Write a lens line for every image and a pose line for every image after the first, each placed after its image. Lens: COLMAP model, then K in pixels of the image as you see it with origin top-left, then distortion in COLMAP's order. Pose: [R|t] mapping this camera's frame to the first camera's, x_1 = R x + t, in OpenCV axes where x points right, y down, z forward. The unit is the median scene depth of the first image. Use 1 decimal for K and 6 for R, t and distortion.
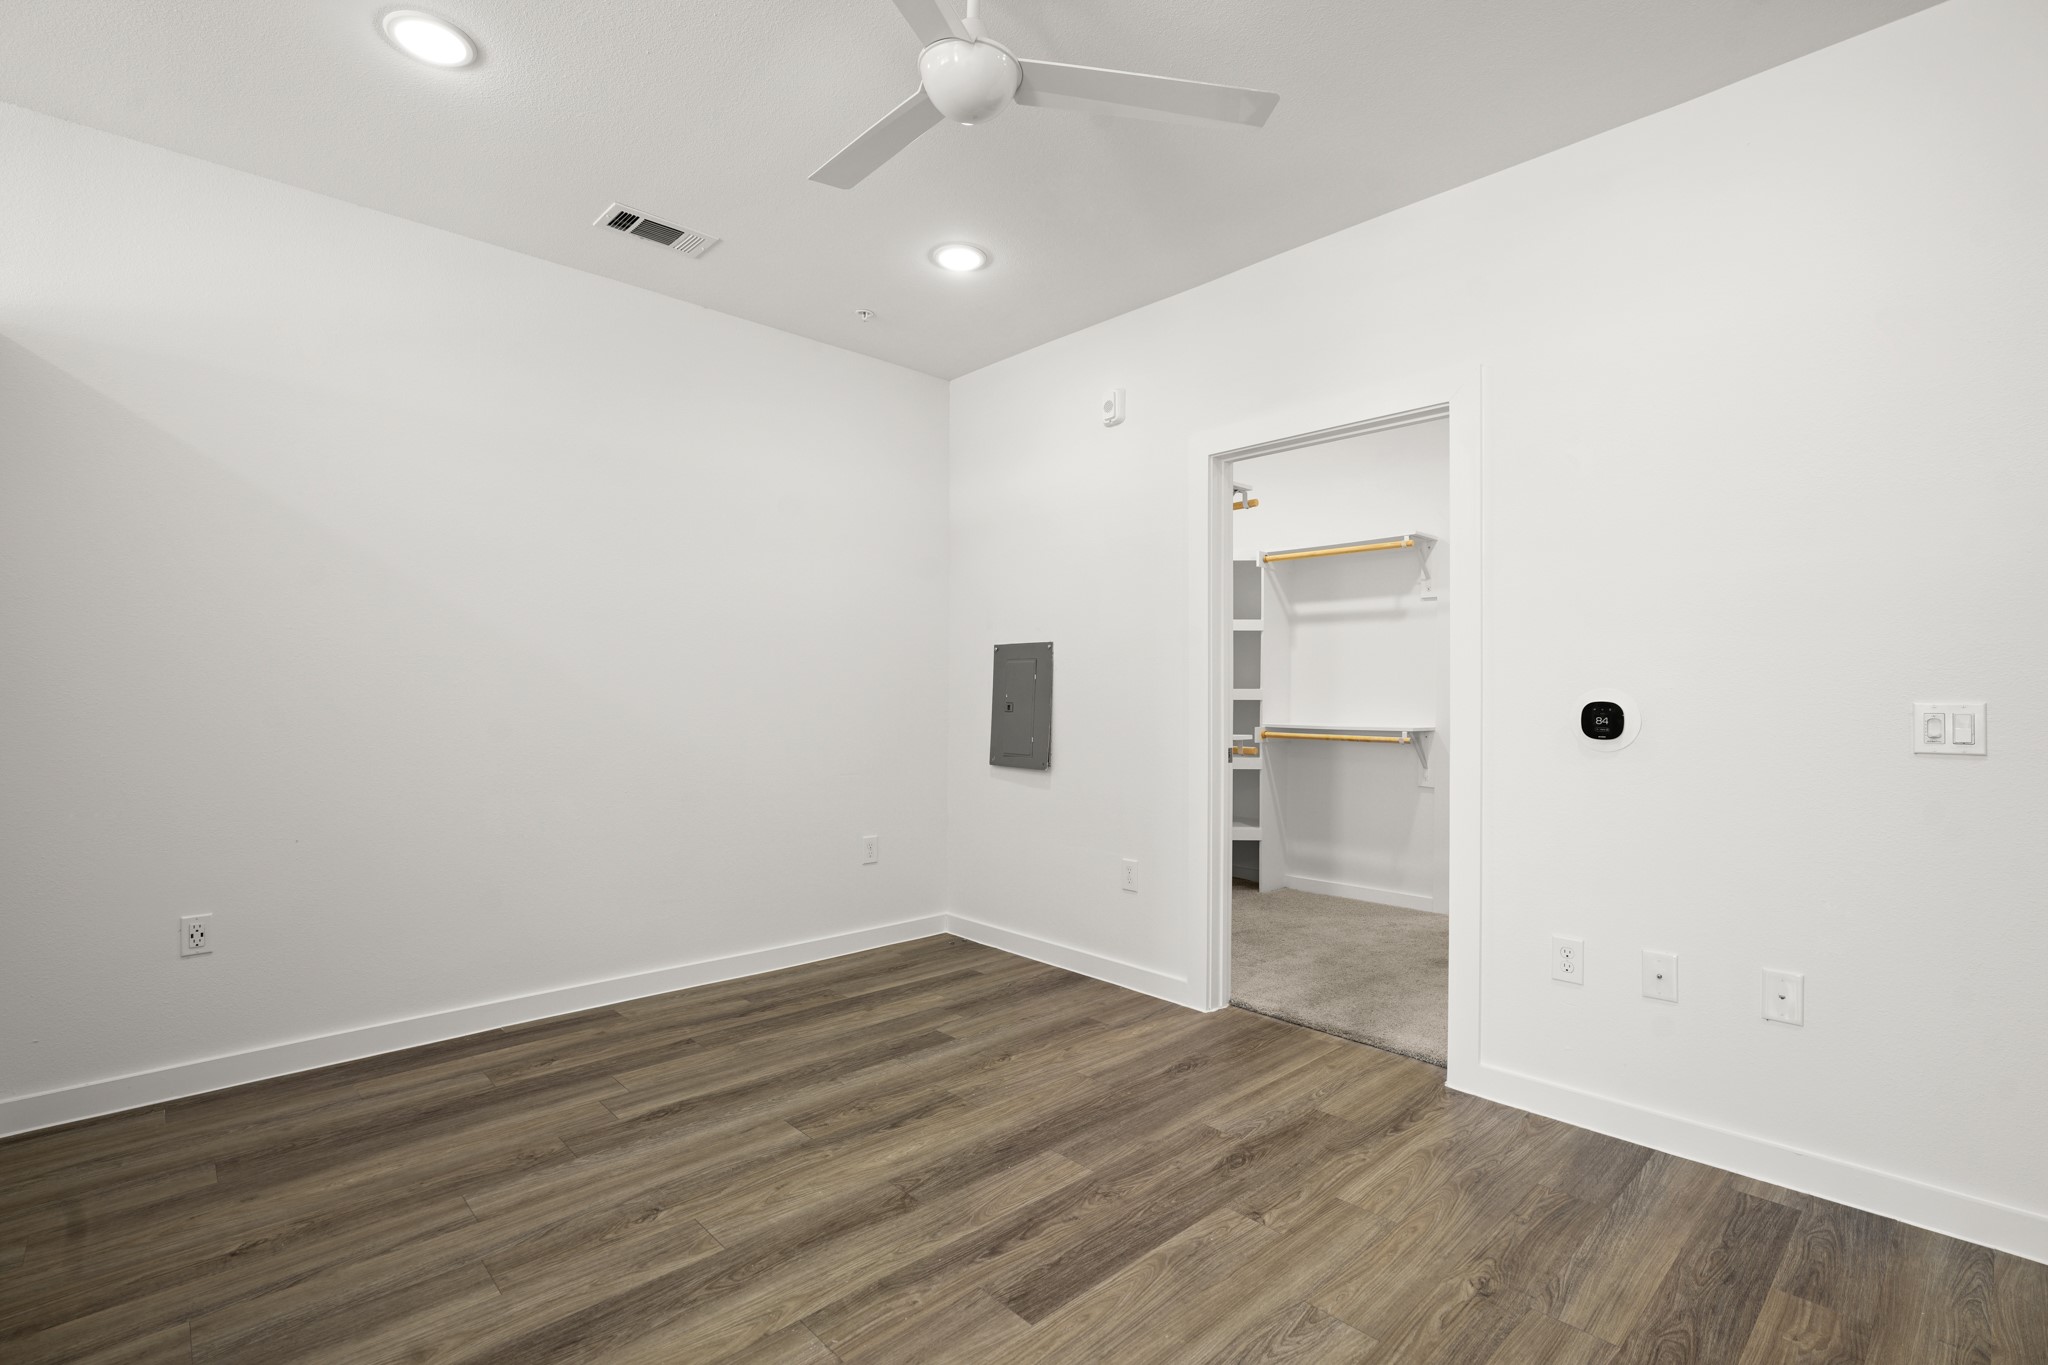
lens RADIAL K [[938.3, 0, 1021.8], [0, 938.3, 700.0], [0, 0, 1]] dist [-0.002189, 0.000136]
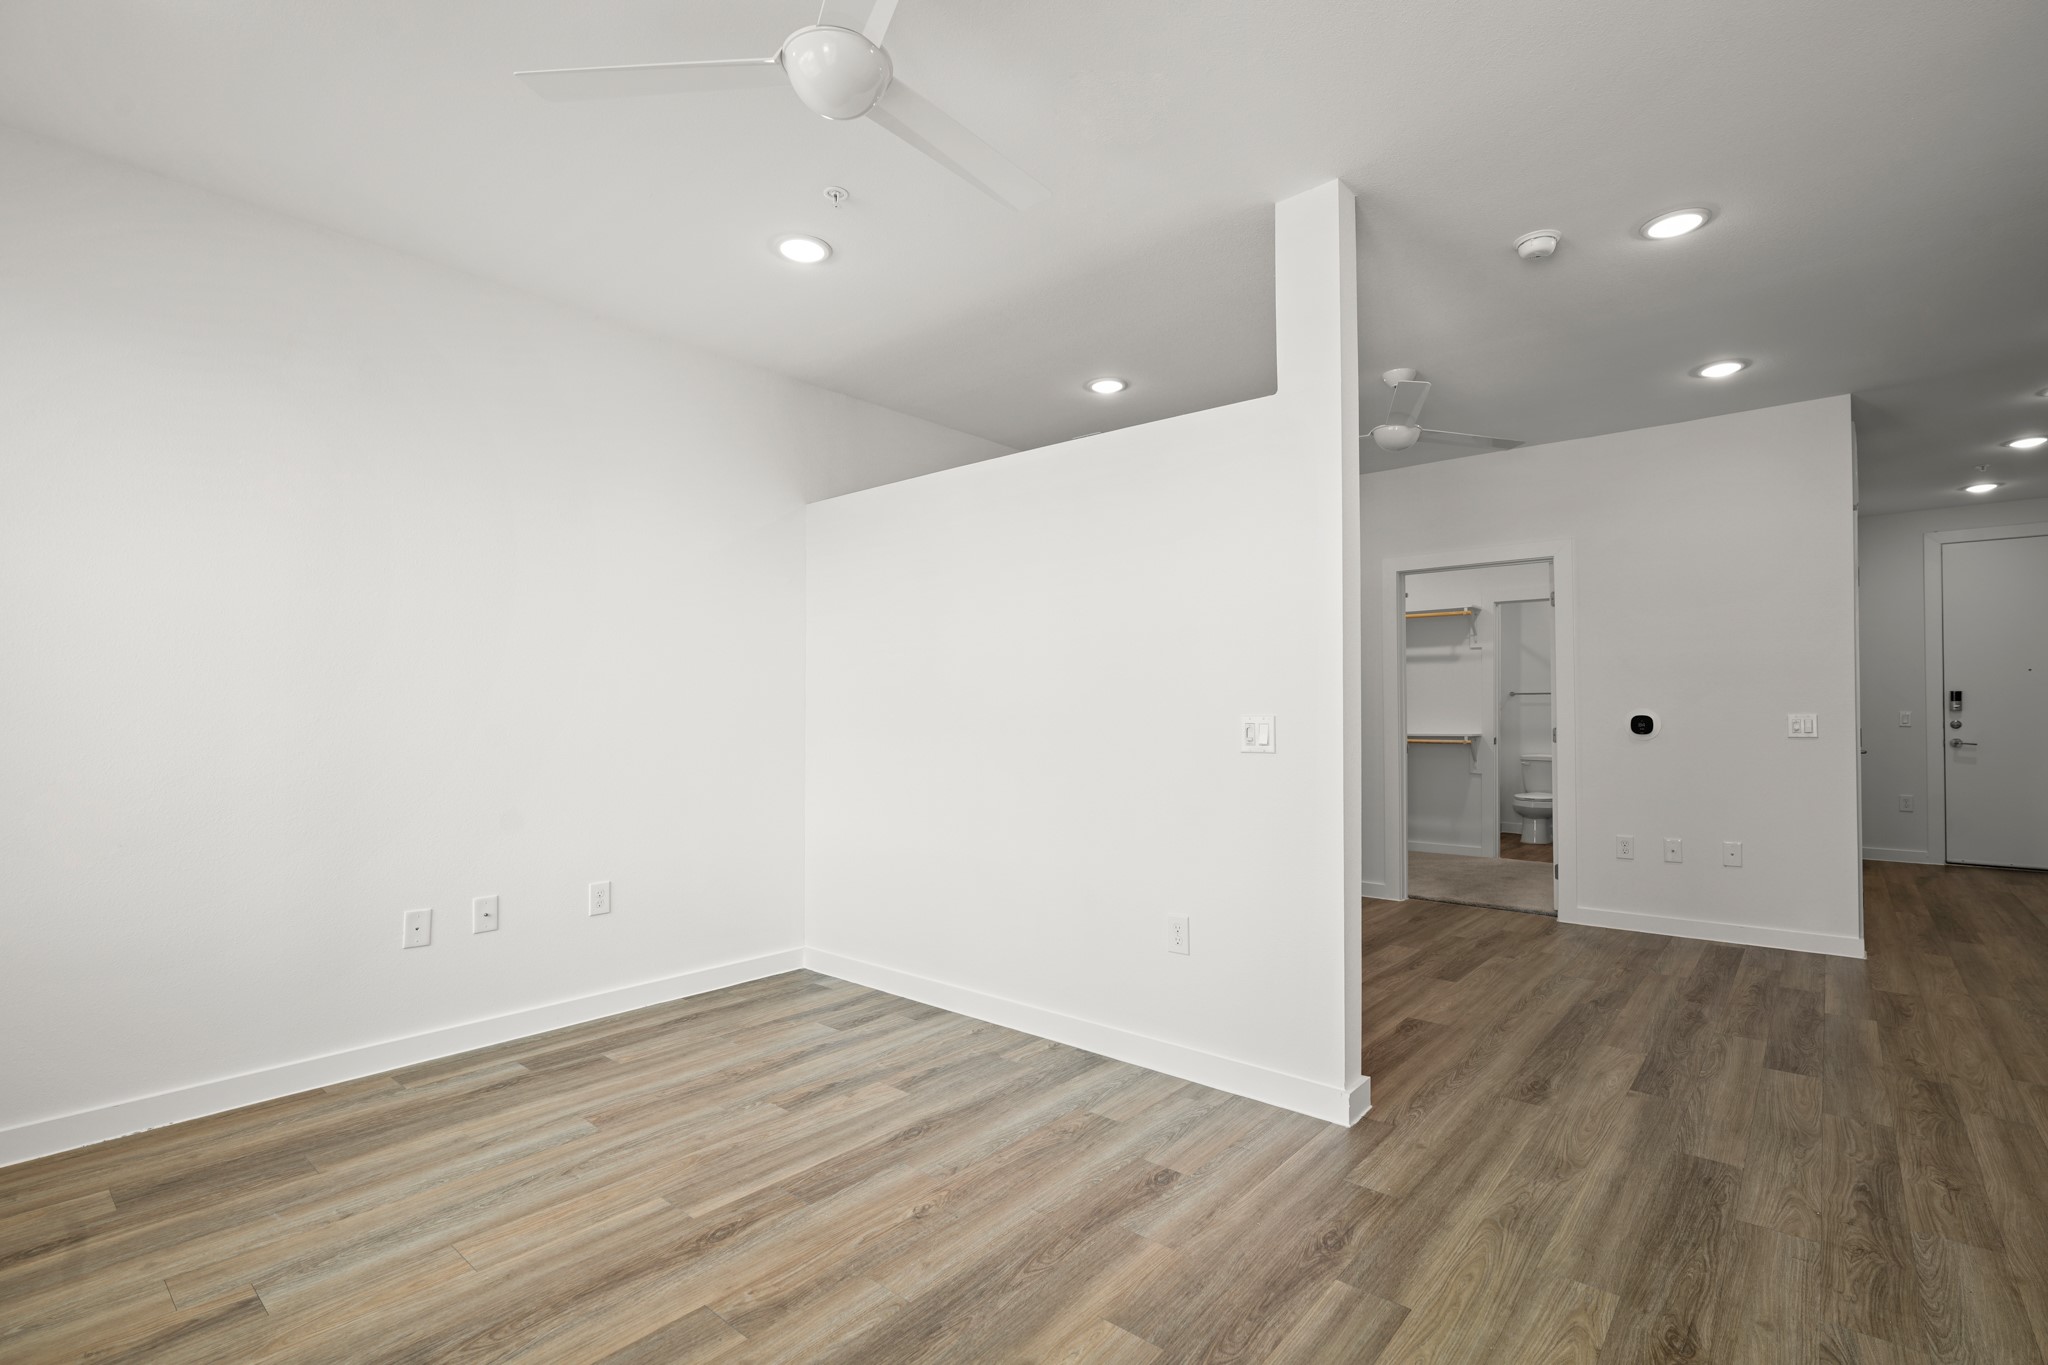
lens RADIAL K [[944.7, 0, 1024.9], [0, 944.7, 708.2], [0, 0, 1]] dist [-0.003254, -0.000141]
pose [[0.994000, -0.004852, 0.109276, -0.811771], [0.006082, 0.999922, -0.010923, 0.000011], [-0.109214, 0.011522, 0.993951, -0.764024]]
